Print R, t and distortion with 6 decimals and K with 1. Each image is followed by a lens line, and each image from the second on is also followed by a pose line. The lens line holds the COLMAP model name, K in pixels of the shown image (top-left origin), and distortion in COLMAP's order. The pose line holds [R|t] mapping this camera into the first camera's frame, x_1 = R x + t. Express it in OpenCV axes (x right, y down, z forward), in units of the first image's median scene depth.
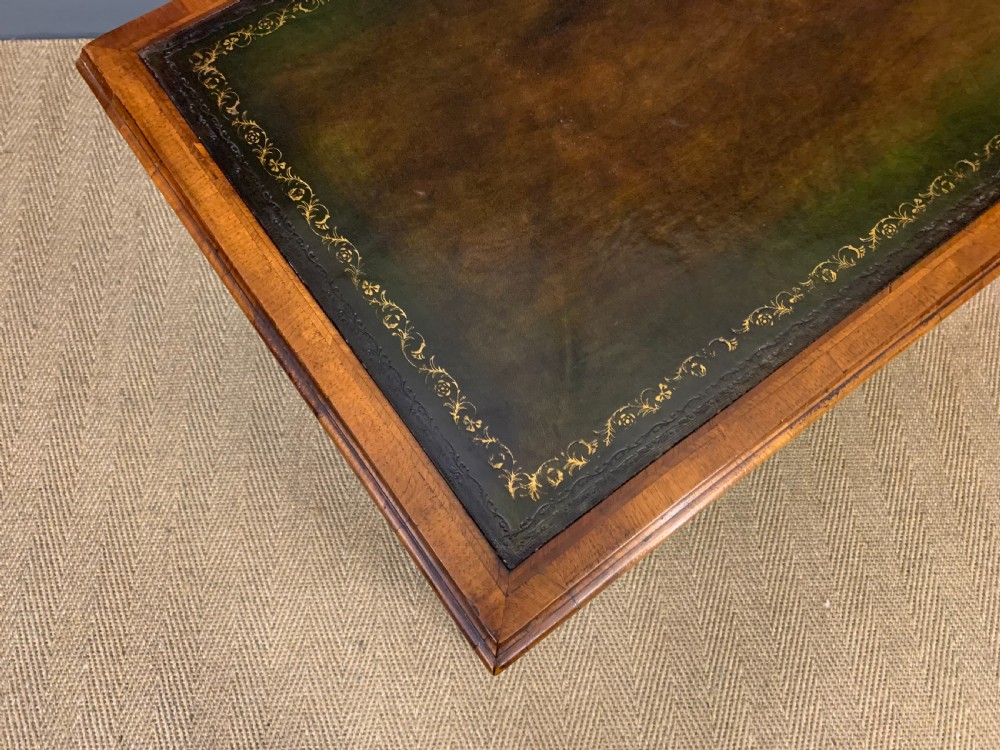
lens RADIAL K [[772.3, 0, 504.2], [0, 772.3, 368.0], [0, 0, 1]] dist [0.056860, -0.043803]
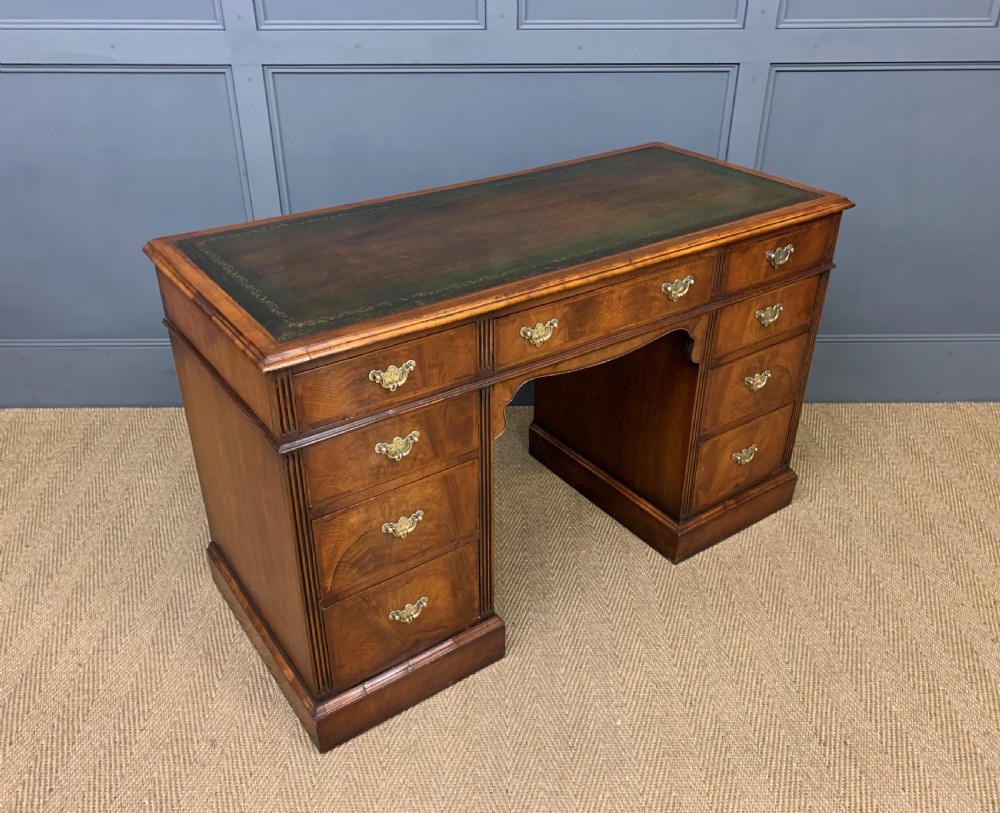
lens RADIAL K [[864.1, 0, 497.1], [0, 864.1, 404.0], [0, 0, 1]] dist [0.050580, -0.047273]
pose [[0.999363, -0.002274, -0.035610, 0.557051], [-0.021218, 0.764483, -0.644295, 1.547077], [0.028688, 0.644640, 0.763948, -0.590762]]
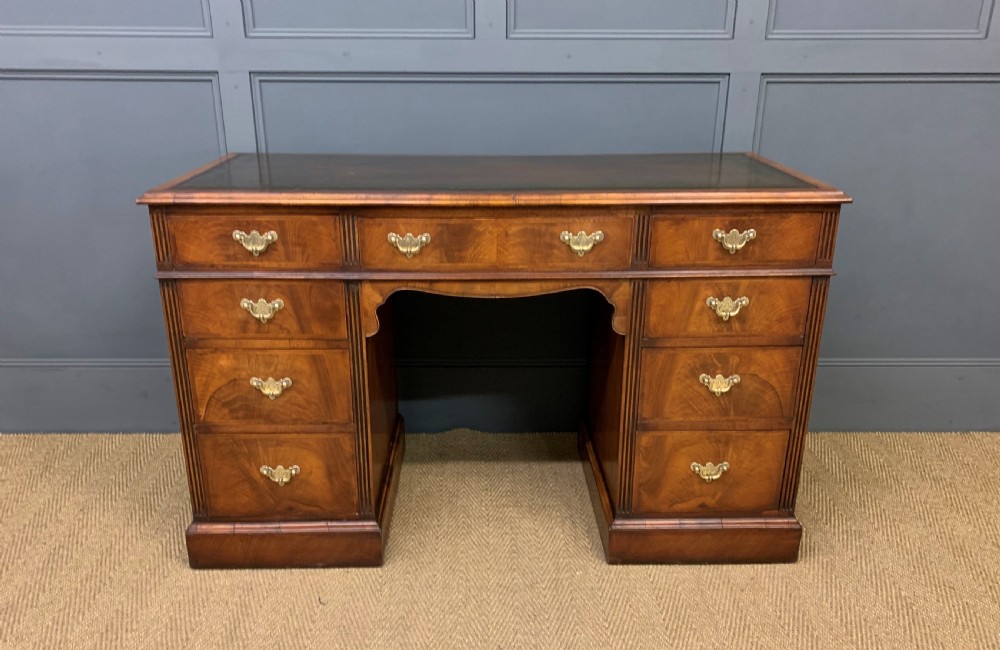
lens RADIAL K [[823.5, 0, 494.4], [0, 823.5, 376.8], [0, 0, 1]] dist [0.056052, -0.047514]
pose [[0.814496, 0.200817, -0.544305, 2.192683], [-0.541908, 0.598393, -0.590137, 1.433373], [0.207198, 0.775628, 0.596213, -0.029587]]
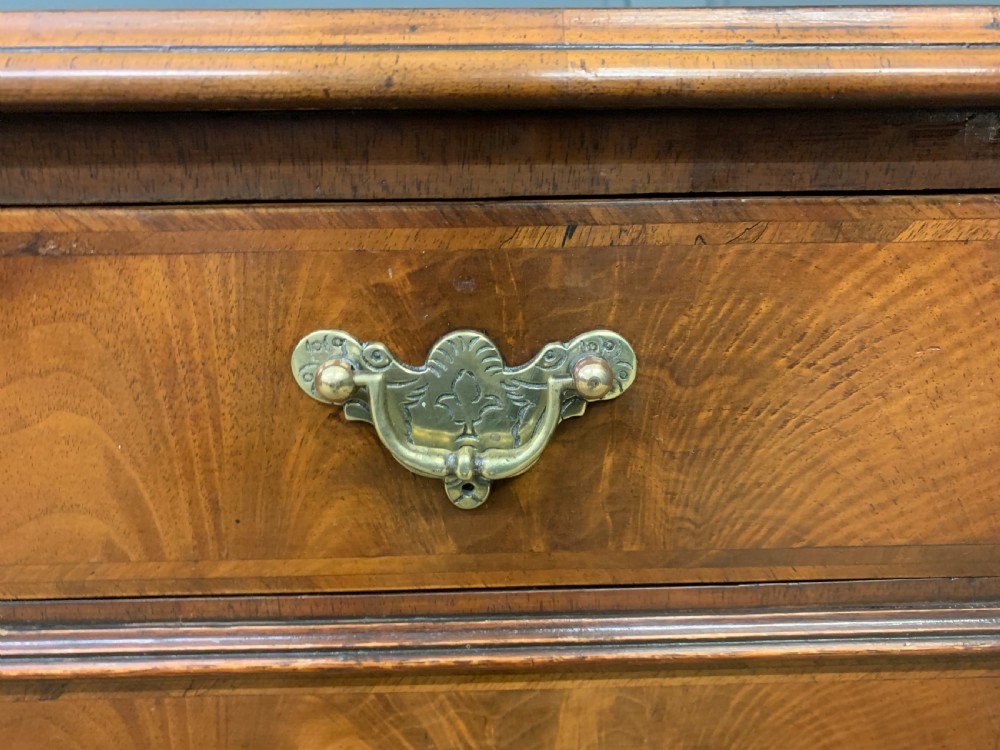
lens RADIAL K [[772.3, 0, 535.6], [0, 772.3, 377.4], [0, 0, 1]] dist [0.056860, -0.043803]
pose [[0.822023, 0.137468, -0.552612, 1.540633], [-0.531586, 0.533213, -0.658103, -0.454488], [0.204192, 0.834737, 0.511390, 1.102527]]
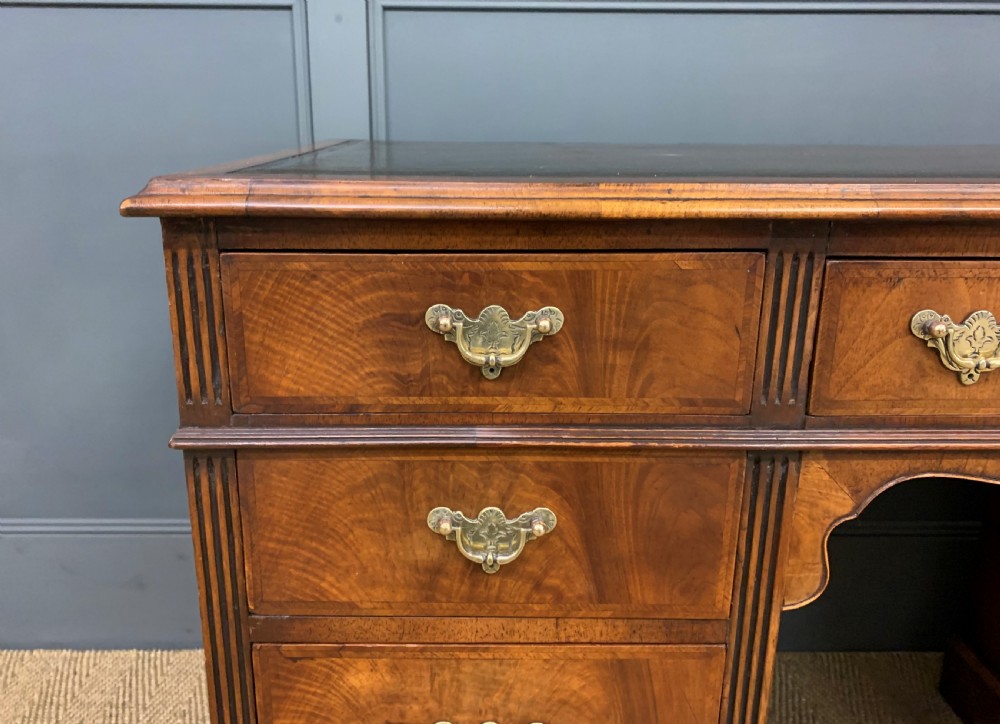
lens RADIAL K [[797.9, 0, 486.8], [0, 797.9, 343.4], [0, 0, 1]] dist [0.054715, -0.050778]
pose [[0.811726, 0.150136, -0.564411, 0.643339], [-0.546686, 0.535374, -0.643824, 0.632306], [0.205509, 0.831164, 0.516655, 0.582914]]
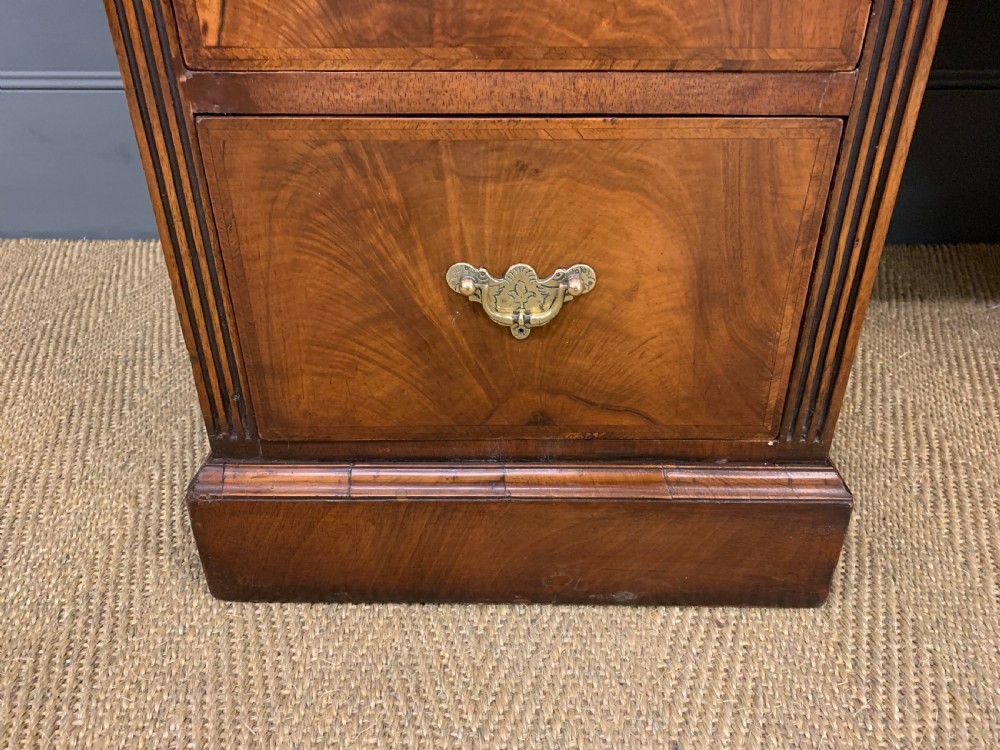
lens RADIAL K [[772.3, 0, 505.1], [0, 772.3, 377.1], [0, 0, 1]] dist [0.056860, -0.043803]
pose [[0.791994, 0.291517, -0.536436, 0.582839], [-0.567224, 0.676355, -0.469895, 0.776518], [0.225839, 0.676434, 0.701024, 1.262312]]
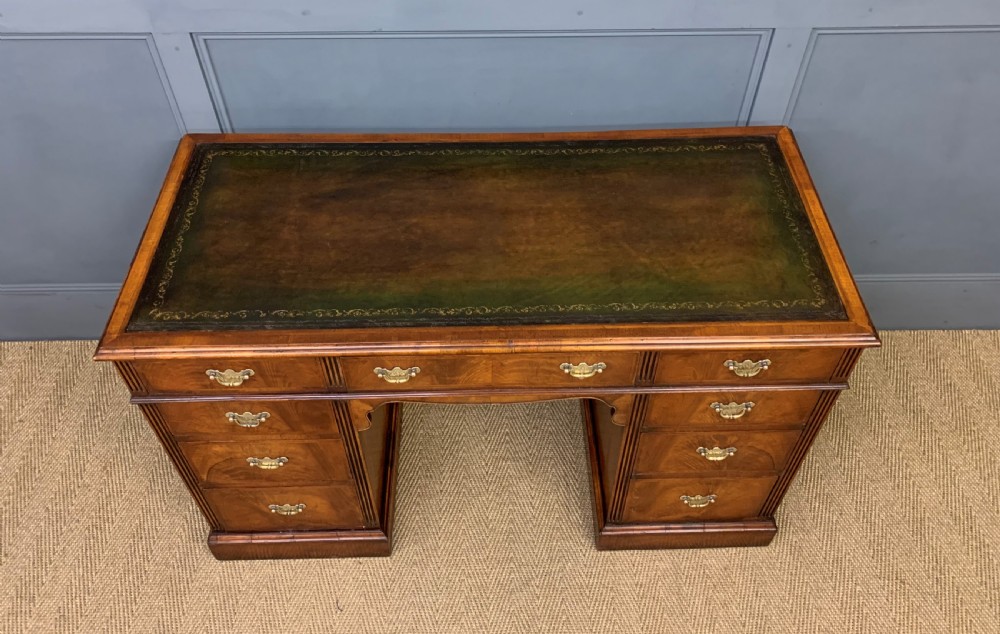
lens RADIAL K [[791.8, 0, 503.4], [0, 791.8, 290.9], [0, 0, 1]] dist [0.020333, 0.009468]
pose [[0.818024, 0.414804, -0.398465, 1.594737], [-0.536713, 0.799575, -0.269479, 0.147995], [0.206822, 0.434302, 0.876702, -0.874478]]
